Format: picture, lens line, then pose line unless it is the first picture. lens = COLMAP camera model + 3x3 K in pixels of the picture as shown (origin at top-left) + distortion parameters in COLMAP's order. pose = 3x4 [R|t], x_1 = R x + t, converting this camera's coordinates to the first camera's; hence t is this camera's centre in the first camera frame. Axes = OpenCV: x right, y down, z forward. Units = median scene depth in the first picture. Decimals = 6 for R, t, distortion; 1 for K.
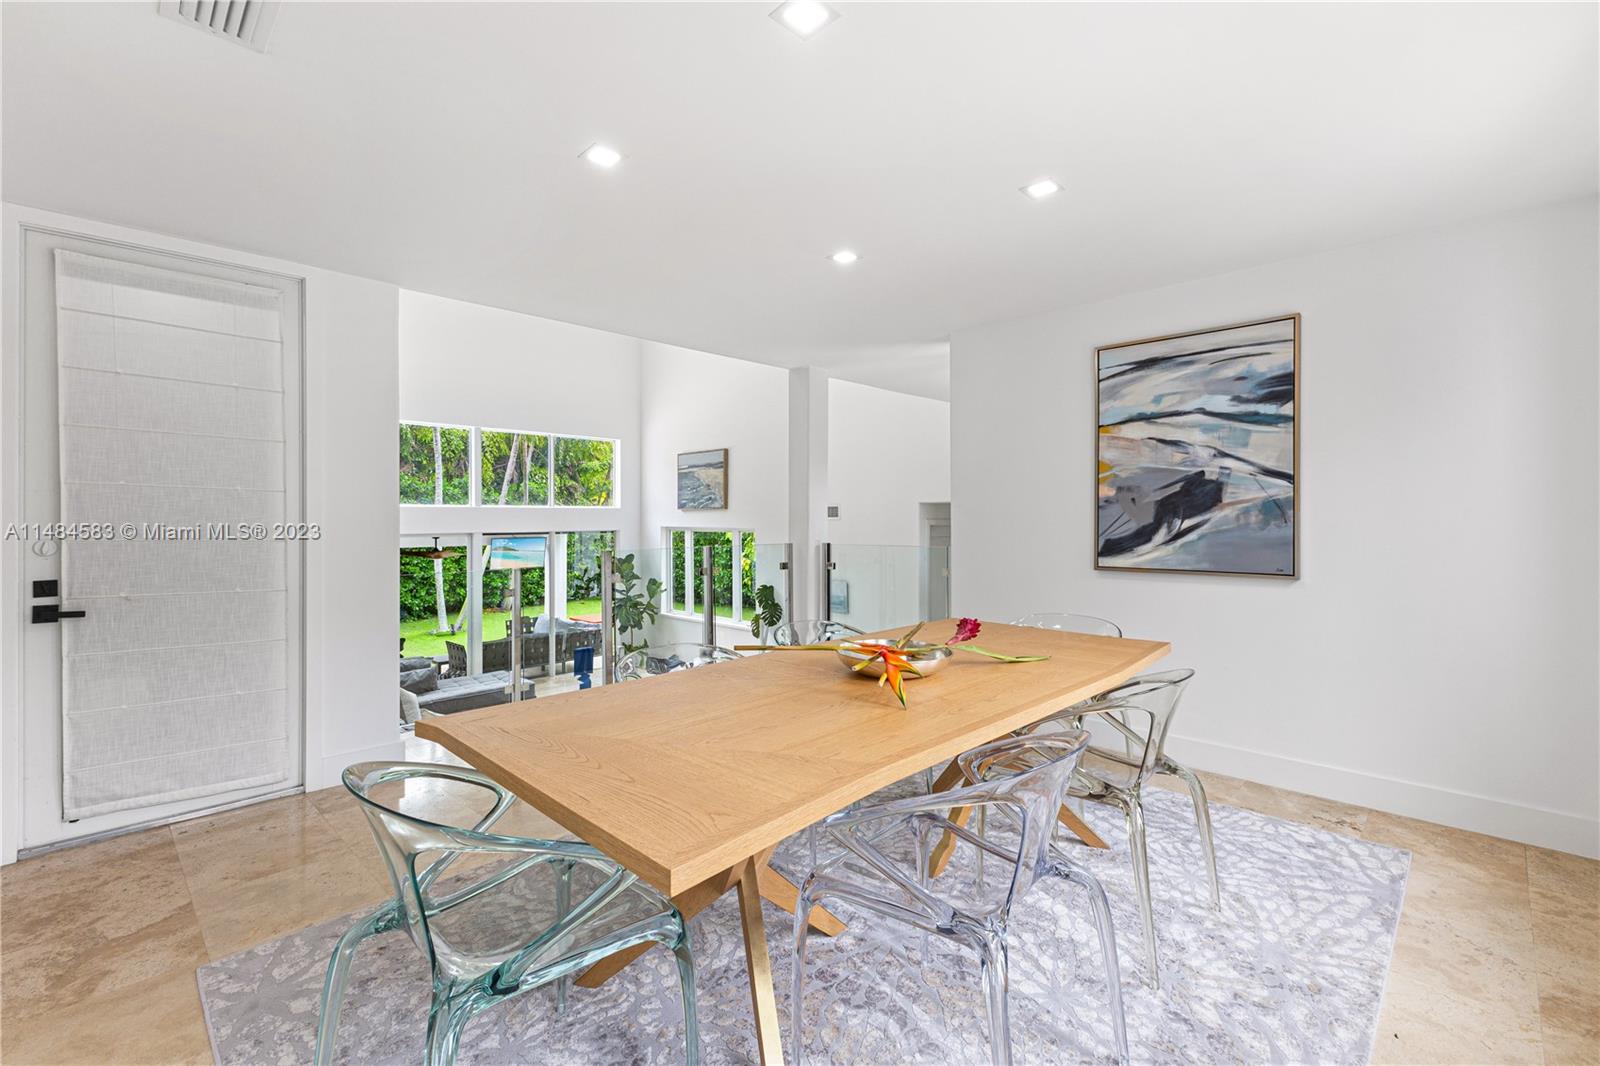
lens RADIAL K [[695.6, 0, 798.2], [0, 695.6, 516.6], [0, 0, 1]] dist [0.016109, -0.007068]
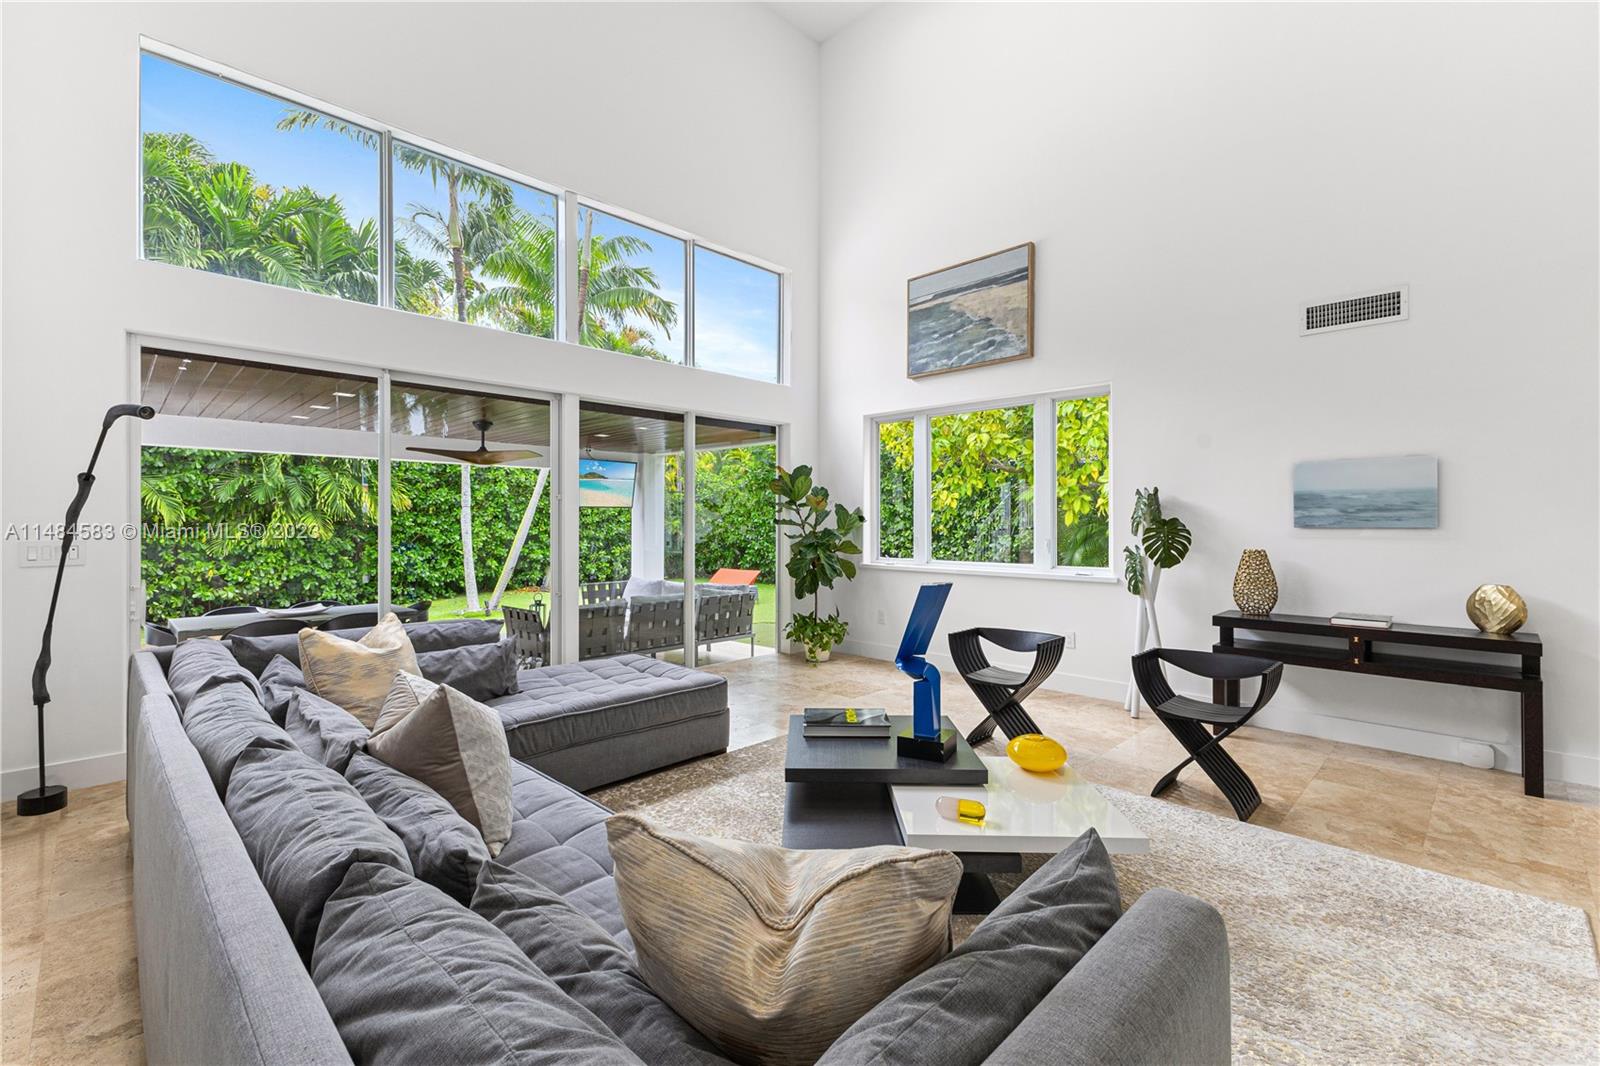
lens RADIAL K [[686.8, 0, 799.1], [0, 686.8, 521.9], [0, 0, 1]] dist [0.015485, -0.006775]
pose [[0.999987, 0.003756, -0.003365, -0.248421], [-0.003750, 0.999992, 0.001688, 0.102638], [0.003372, -0.001675, 0.999993, 0.418860]]
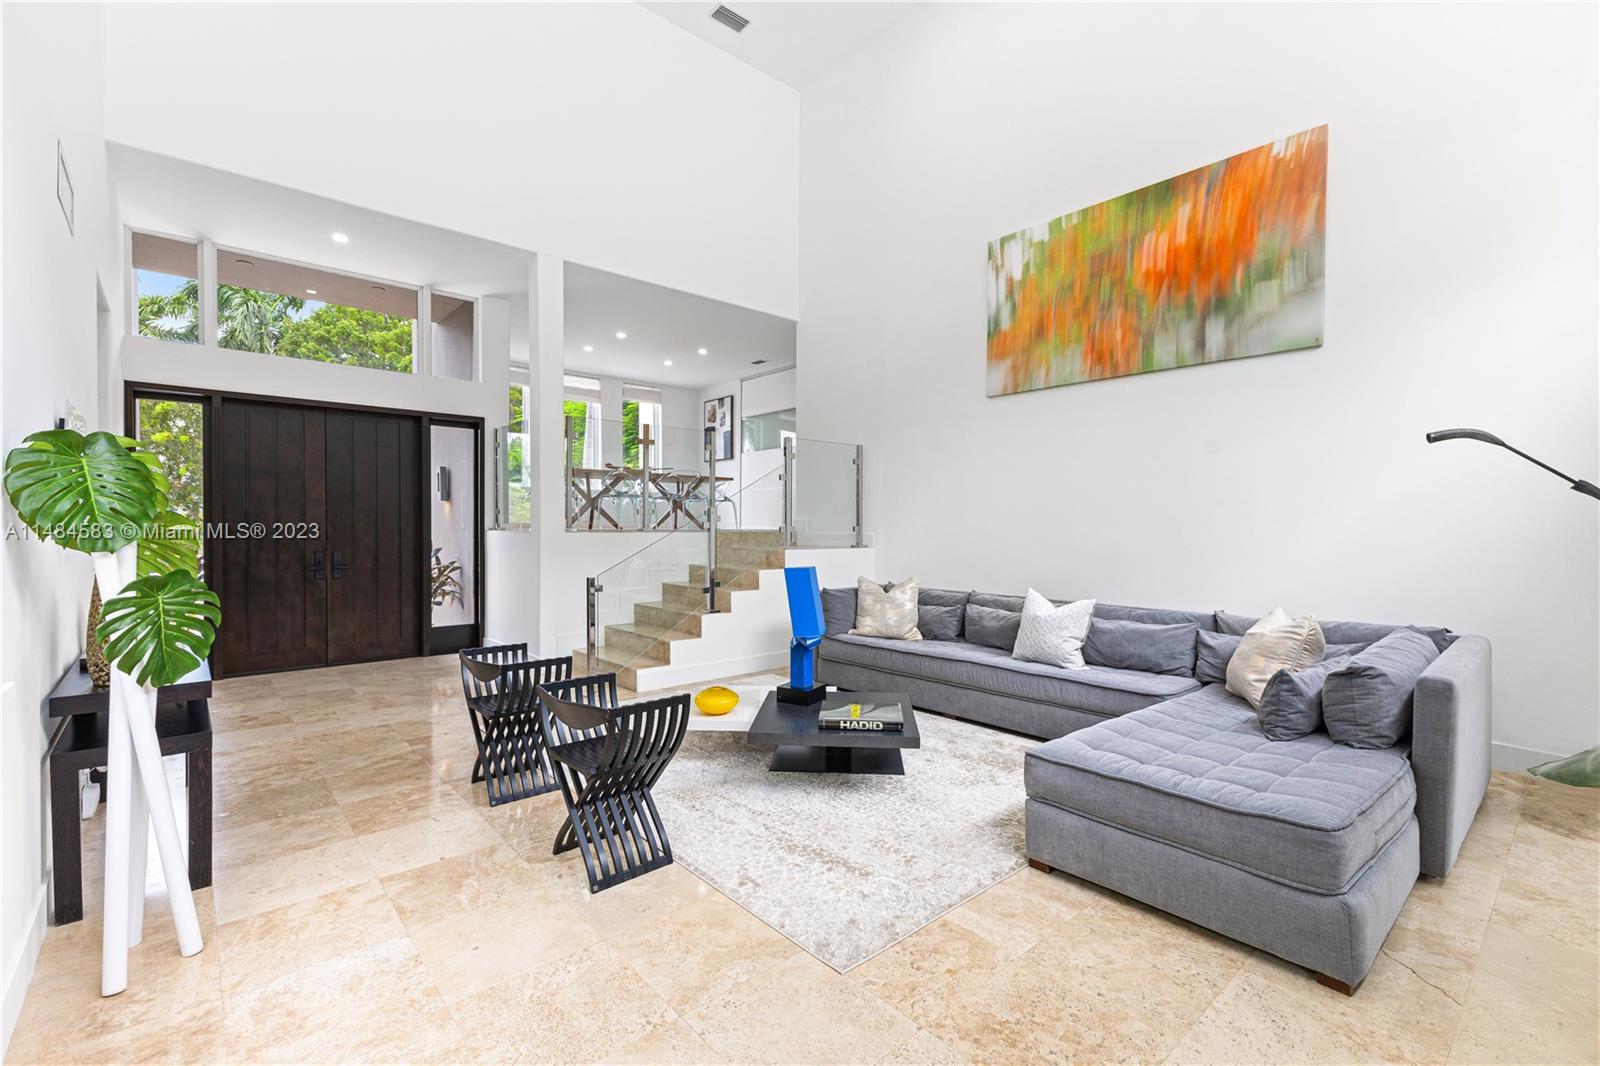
lens RADIAL K [[696.0, 0, 804.7], [0, 696.0, 527.2], [0, 0, 1]] dist [0.015583, -0.000105]
pose [[-0.997015, -0.000616, 0.077203, -0.228155], [-0.000461, 0.999998, 0.002027, 0.104811], [-0.077204, 0.001986, -0.997013, 0.985600]]
